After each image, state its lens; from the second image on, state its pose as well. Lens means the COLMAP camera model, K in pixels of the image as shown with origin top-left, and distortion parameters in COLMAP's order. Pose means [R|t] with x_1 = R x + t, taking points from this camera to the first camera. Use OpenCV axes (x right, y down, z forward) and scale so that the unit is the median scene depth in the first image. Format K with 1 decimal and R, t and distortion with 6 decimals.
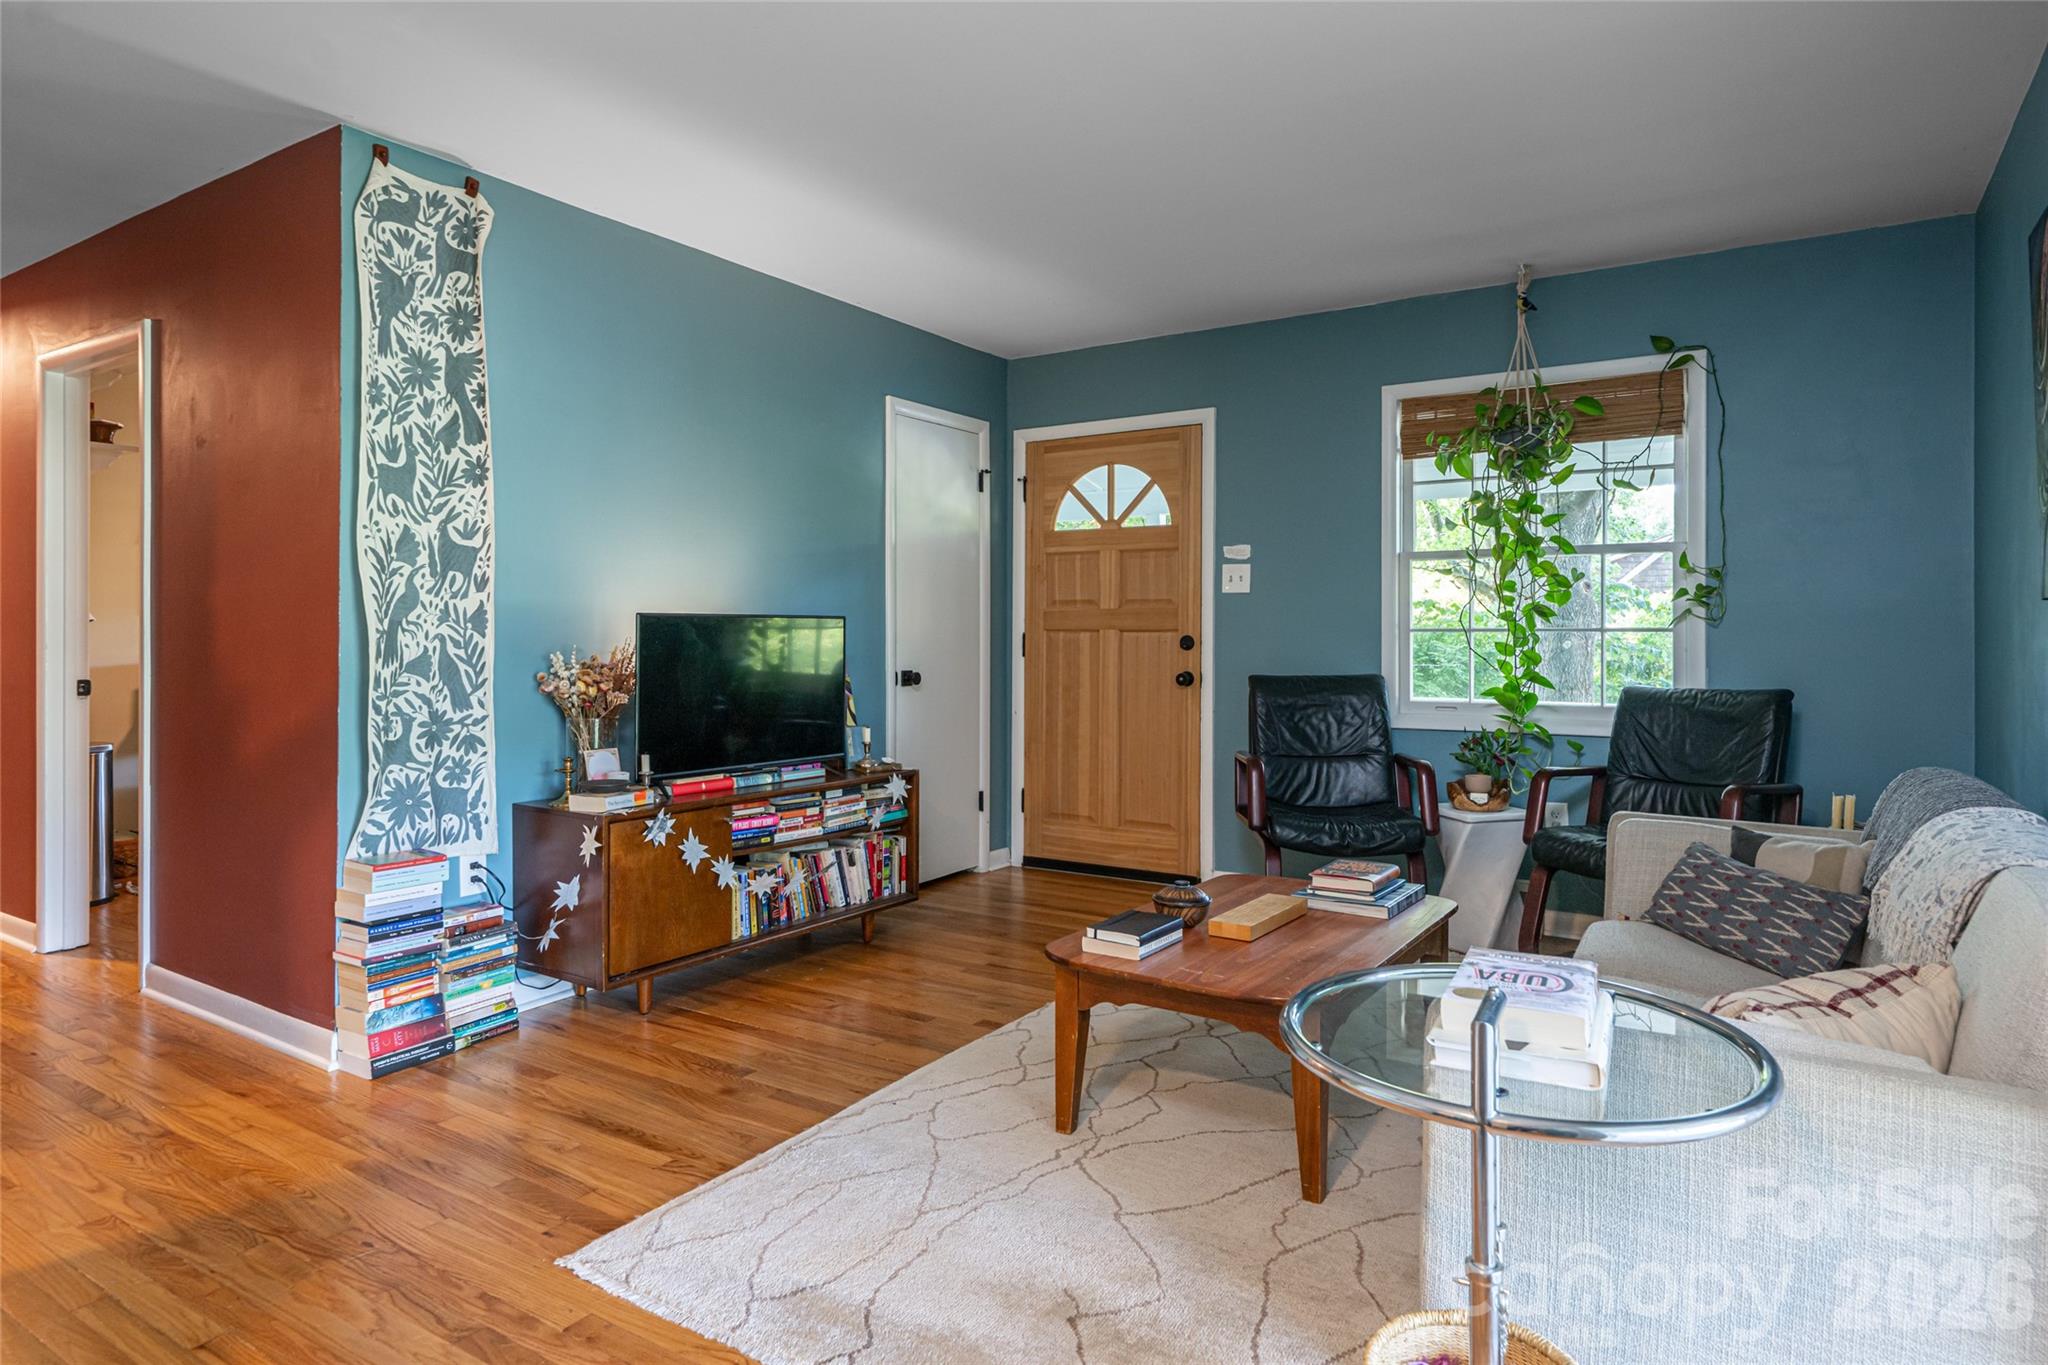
lens RADIAL K [[1156.7, 0, 1028.2], [0, 1156.7, 643.6], [0, 0, 1]] dist [-0.002945, 0.002348]
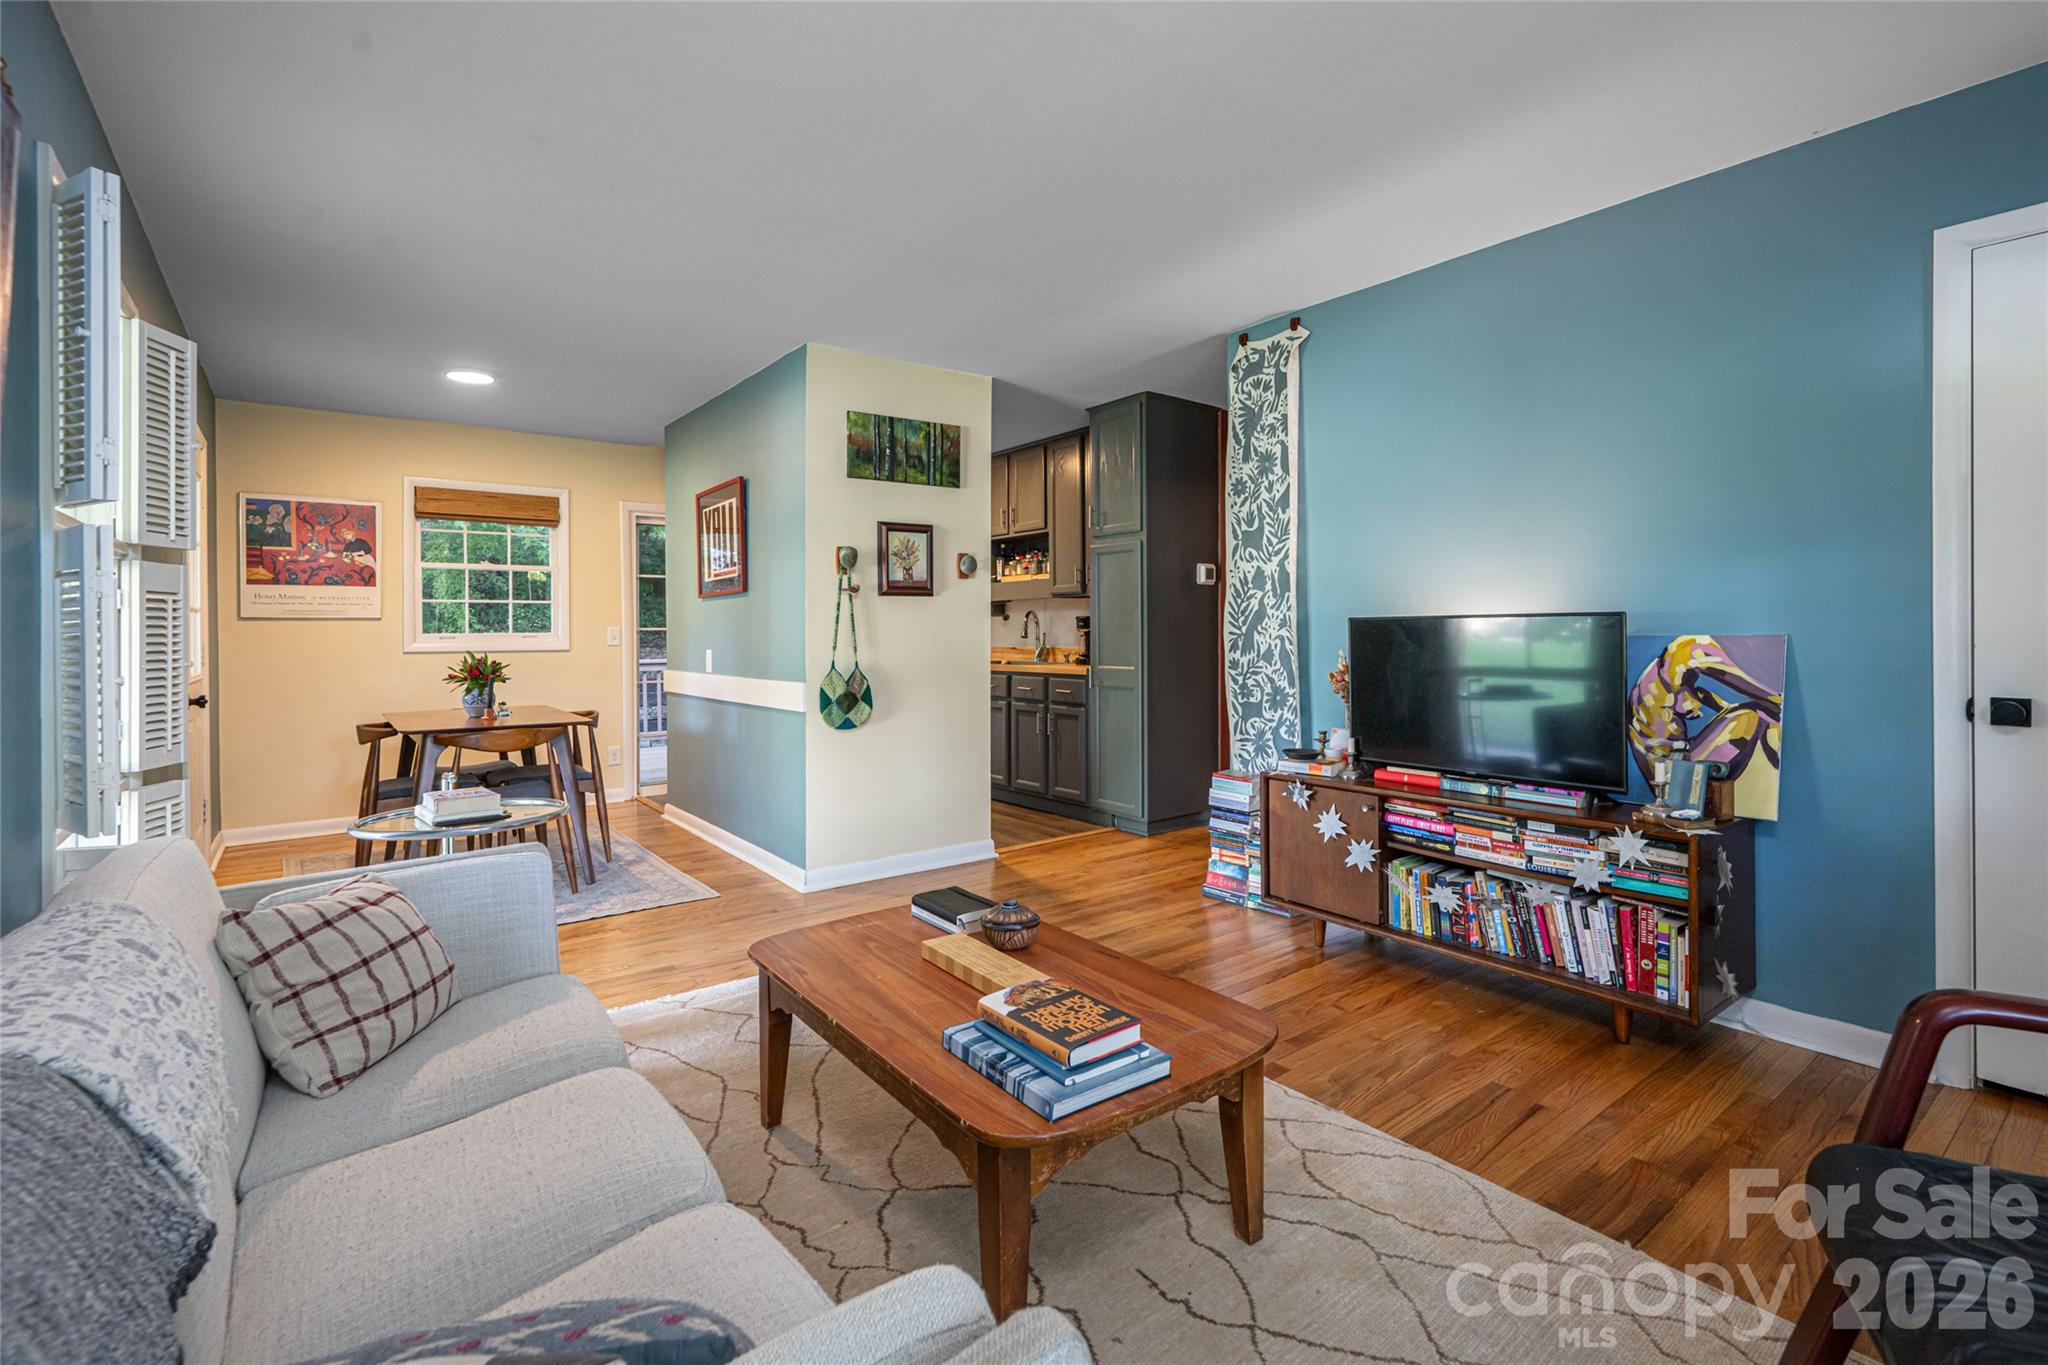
lens RADIAL K [[941.1, 0, 1023.2], [0, 941.1, 634.0], [0, 0, 1]] dist [0.003196, 0.000046]
pose [[-0.336627, 0.008049, -0.941604, 0.760876], [0.002544, 0.999968, 0.007639, -0.020311], [0.941635, 0.000176, -0.336636, 1.111164]]
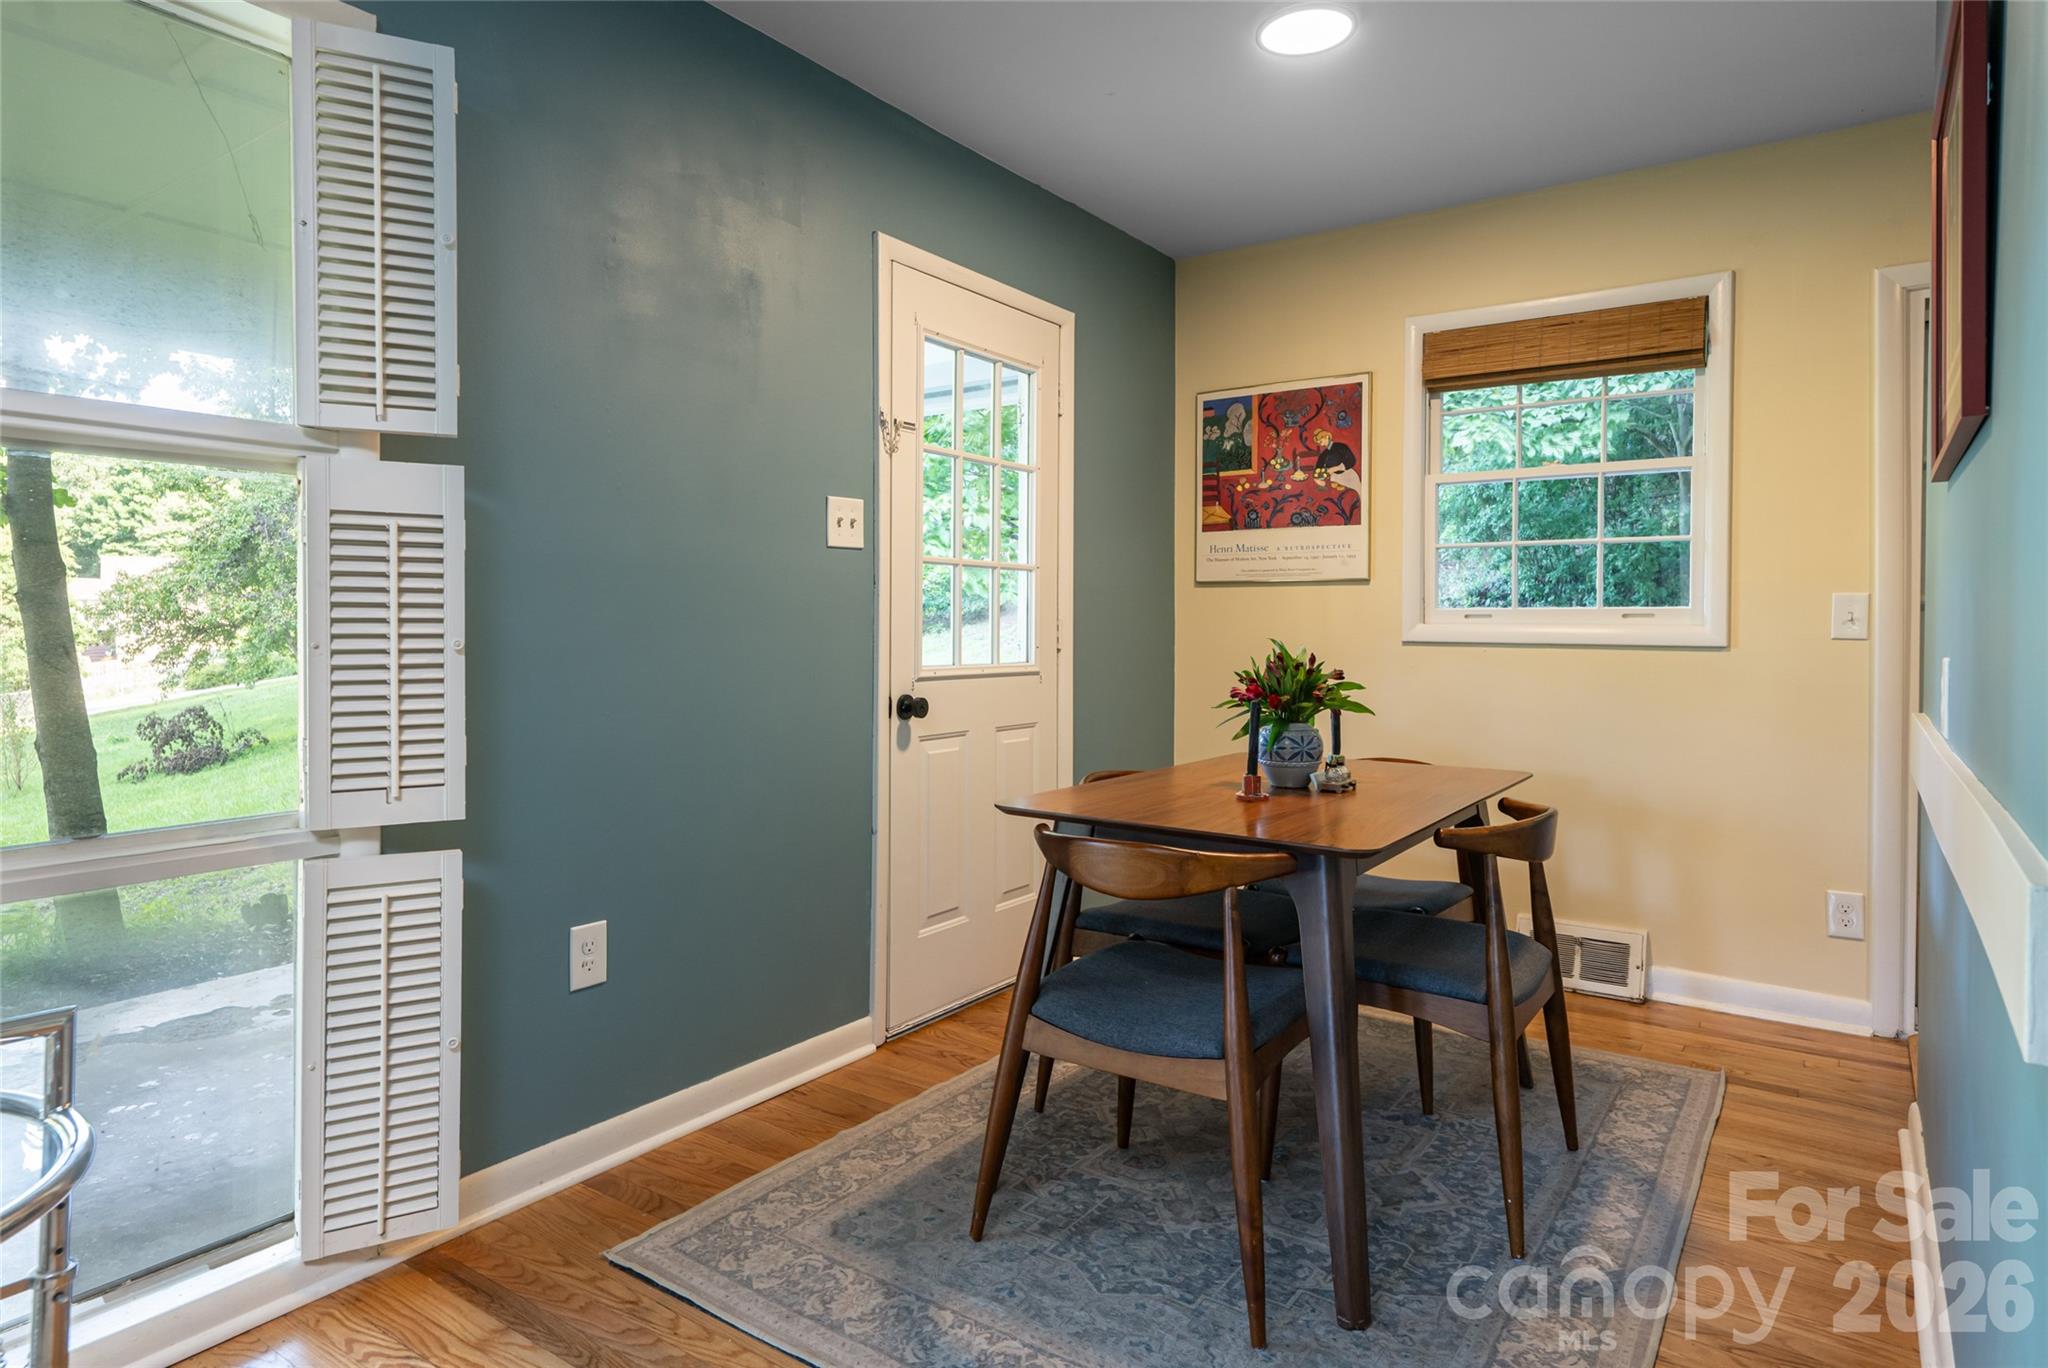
lens RADIAL K [[1156.7, 0, 1022.1], [0, 1156.7, 646.1], [0, 0, 1]] dist [-0.002945, 0.002348]
pose [[-0.998670, -0.001835, 0.051517, -0.156067], [-0.000539, 0.999684, 0.025148, -0.000856], [-0.051546, 0.025087, -0.998355, 0.643899]]
